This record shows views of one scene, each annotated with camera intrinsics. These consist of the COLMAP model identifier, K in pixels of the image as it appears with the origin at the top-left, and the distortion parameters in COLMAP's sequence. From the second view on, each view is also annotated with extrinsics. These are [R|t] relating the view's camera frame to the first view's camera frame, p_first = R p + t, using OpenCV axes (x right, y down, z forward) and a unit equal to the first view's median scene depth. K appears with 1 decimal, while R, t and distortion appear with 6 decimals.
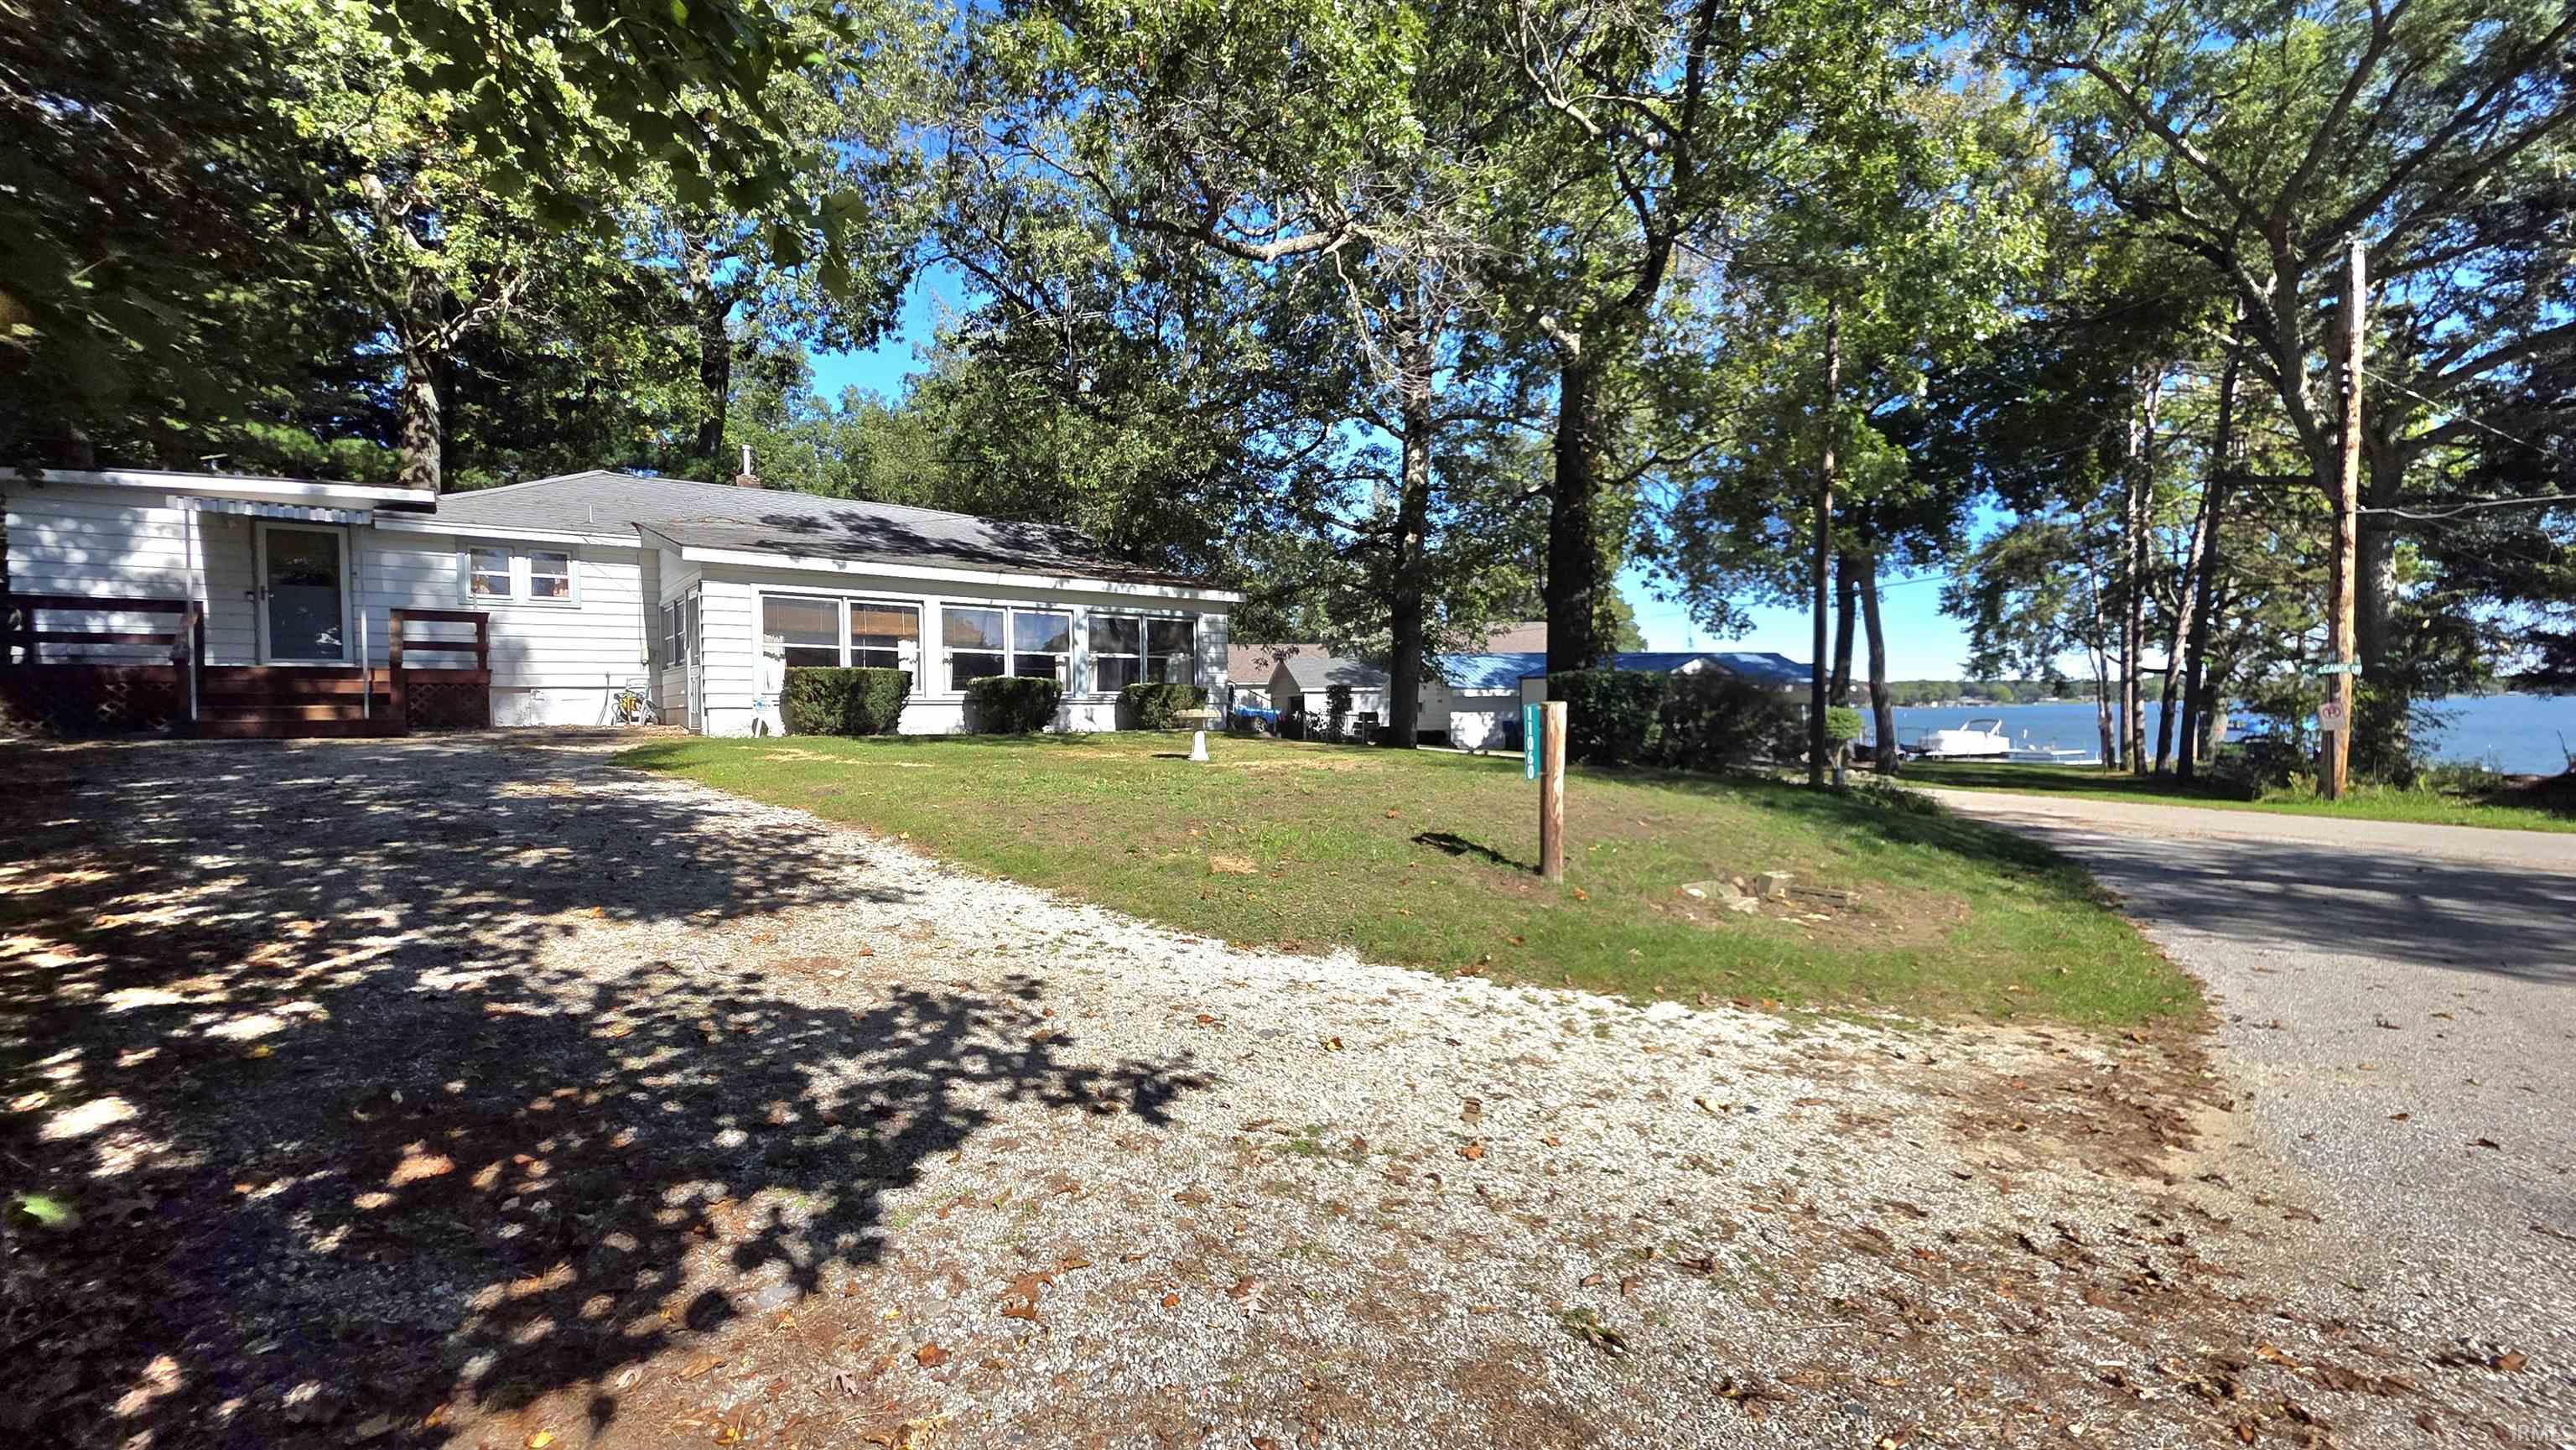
lens RADIAL K [[1039.9, 0, 1303.2], [0, 1039.9, 733.6], [0, 0, 1]] dist [0.001318, -0.000032]
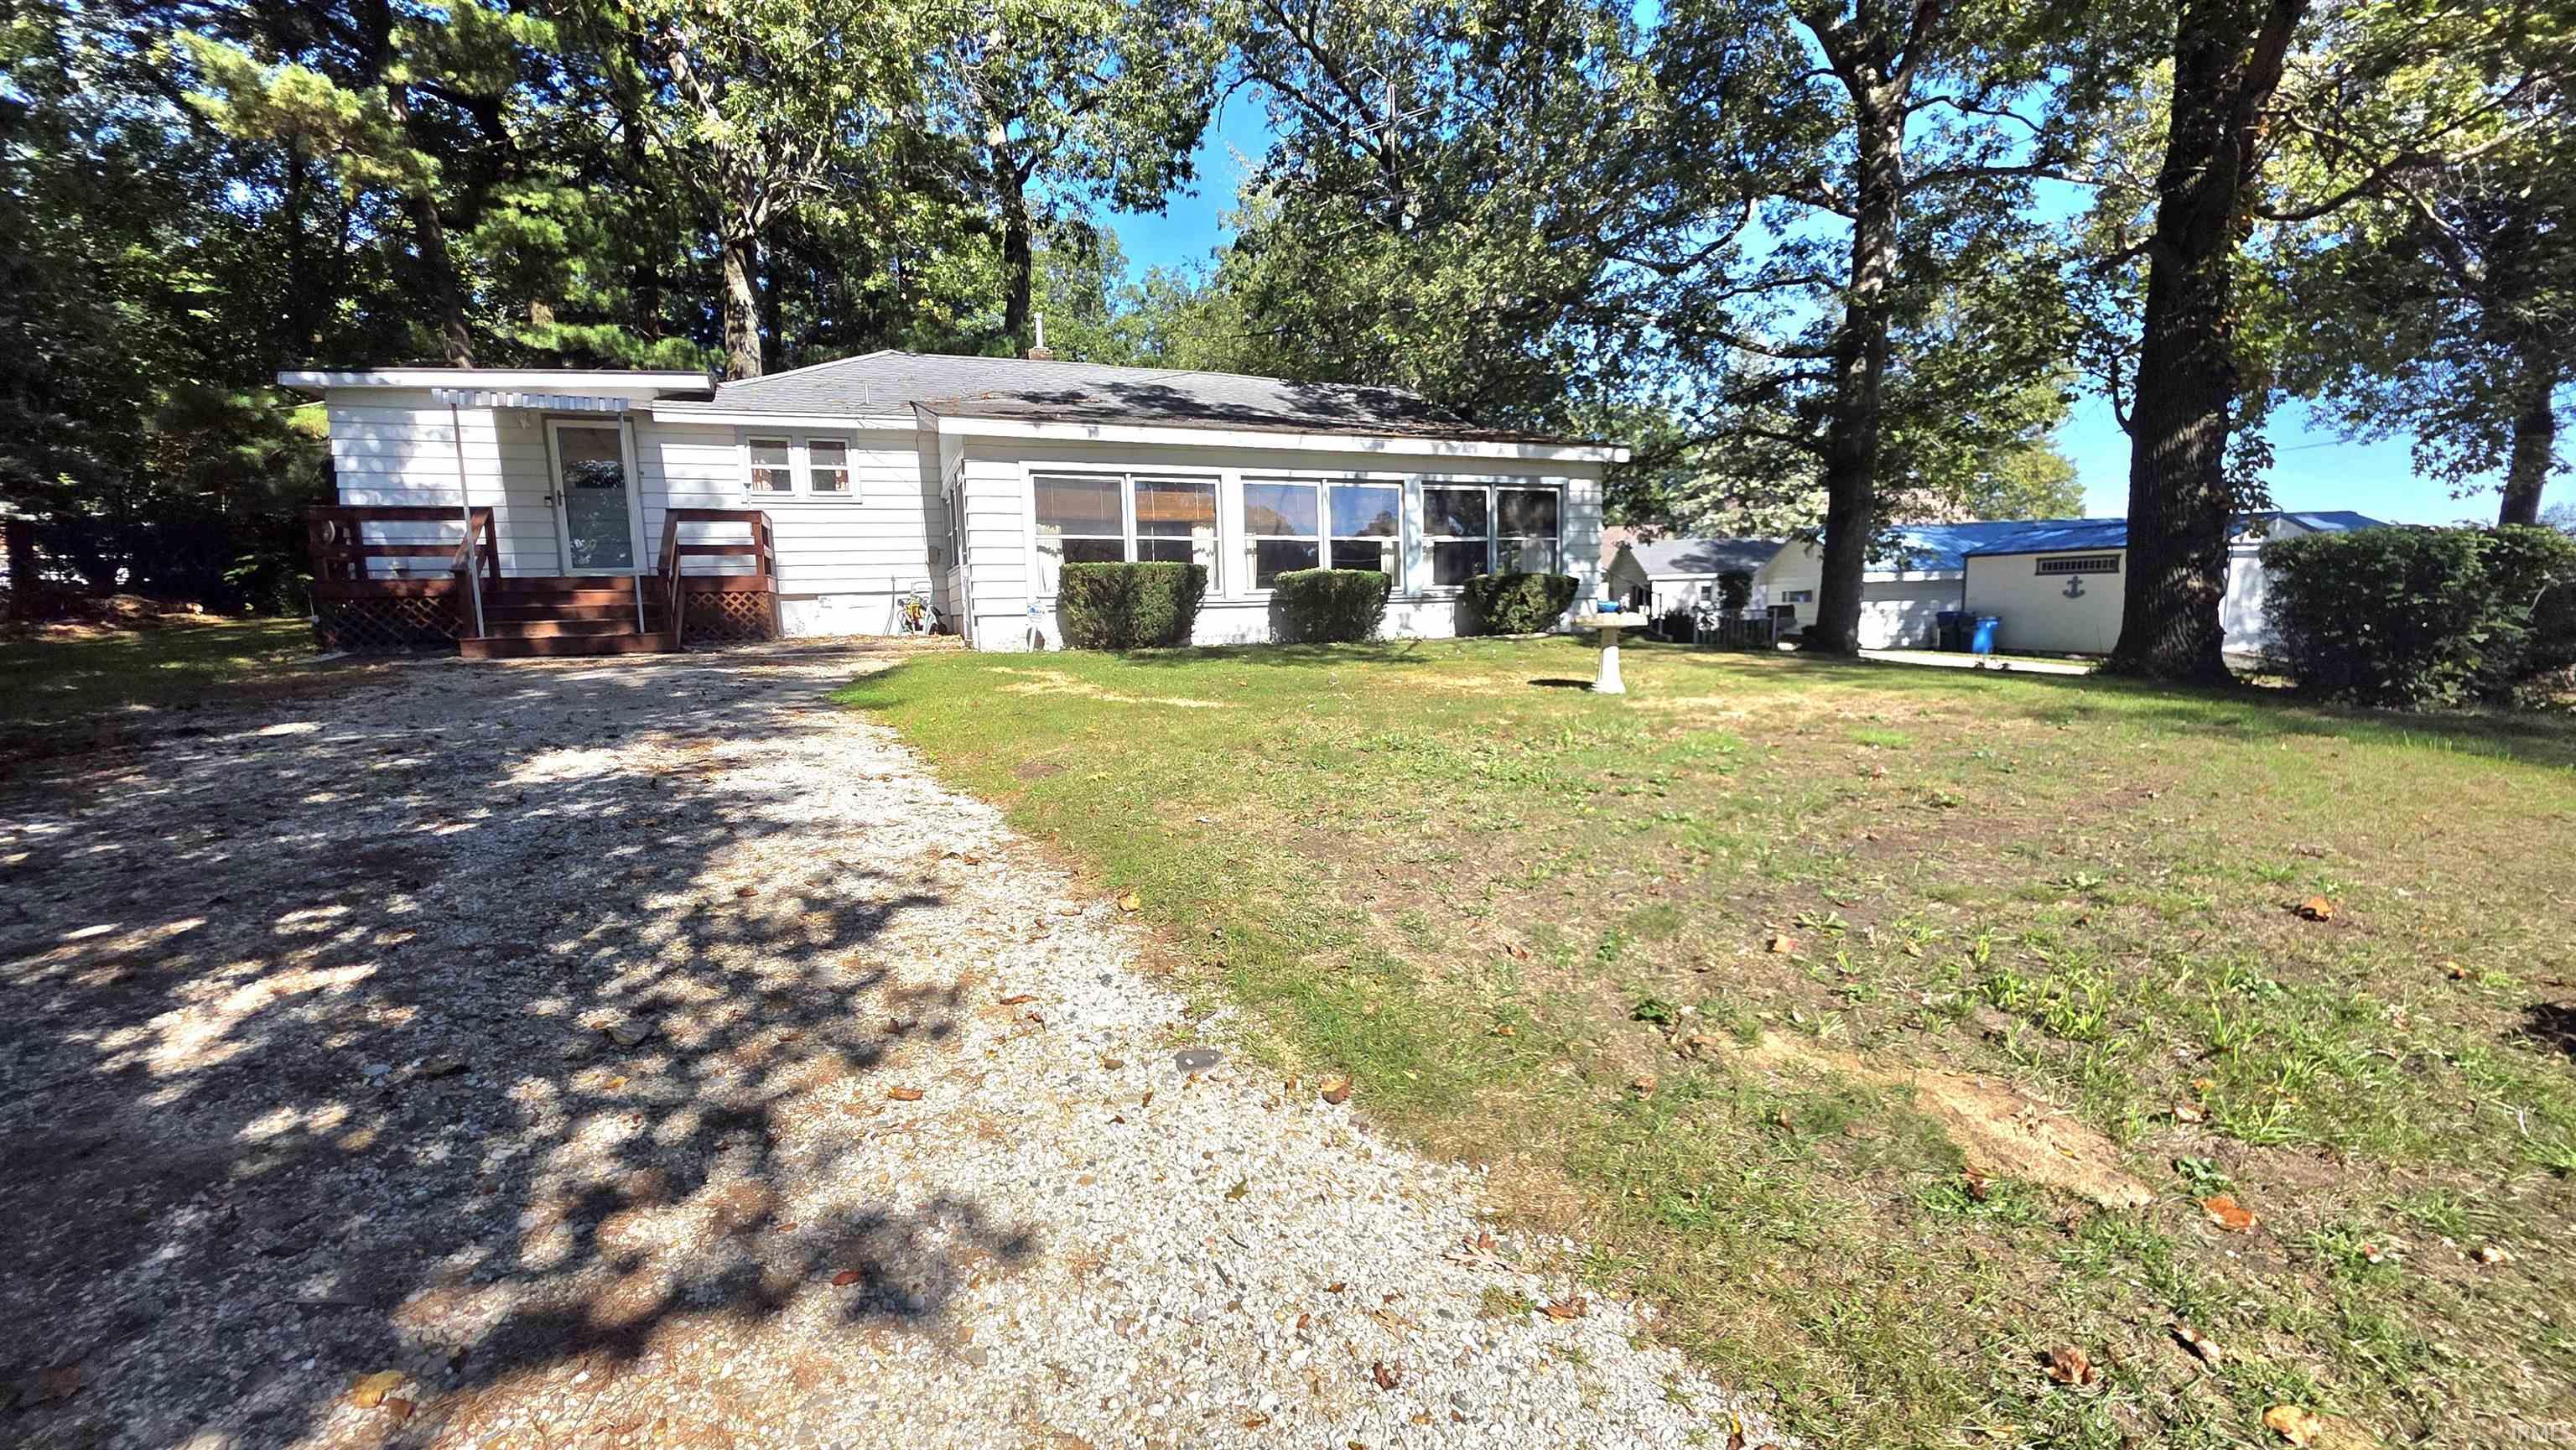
lens RADIAL K [[1039.9, 0, 1303.2], [0, 1039.9, 733.6], [0, 0, 1]] dist [0.001318, -0.000032]
pose [[0.958670, 0.022060, -0.283665, -0.073139], [0.007721, 0.994605, 0.103444, -0.012943], [0.284416, -0.101359, 0.953328, 0.234858]]
